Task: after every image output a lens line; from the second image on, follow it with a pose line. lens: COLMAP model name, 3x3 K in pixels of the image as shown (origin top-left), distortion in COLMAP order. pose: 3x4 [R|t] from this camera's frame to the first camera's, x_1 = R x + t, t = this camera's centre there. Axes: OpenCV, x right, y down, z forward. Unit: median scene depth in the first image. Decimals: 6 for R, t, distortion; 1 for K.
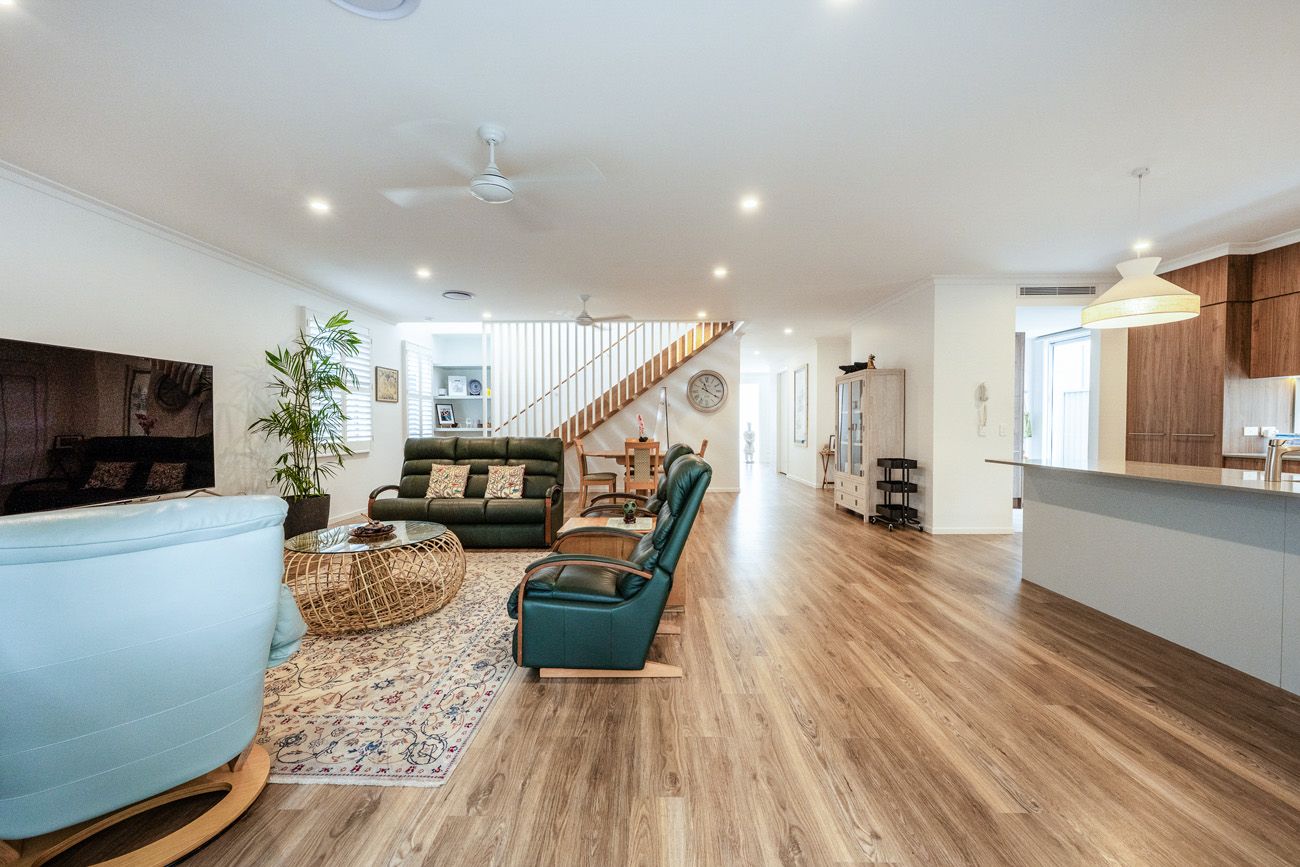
lens RADIAL K [[527.3, 0, 649.8], [0, 527.3, 424.8], [0, 0, 1]] dist [-0.000938, -0.000127]
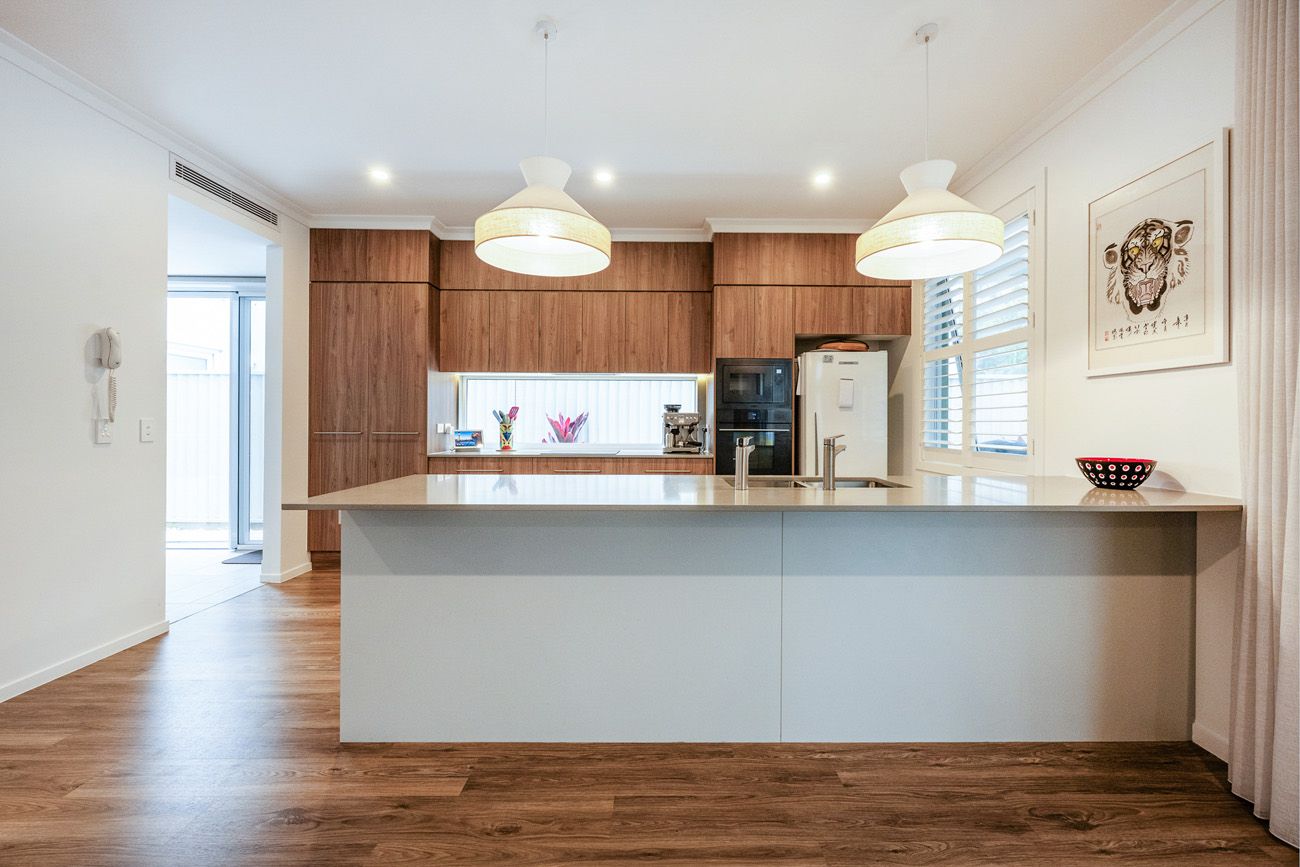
lens RADIAL K [[527.3, 0, 649.8], [0, 527.3, 424.8], [0, 0, 1]] dist [-0.000938, -0.000127]
pose [[-0.009066, -0.002656, 0.999955, 0.195453], [-0.001996, 0.999995, 0.002638, 0.002757], [-0.999957, -0.001972, -0.009071, 0.612771]]
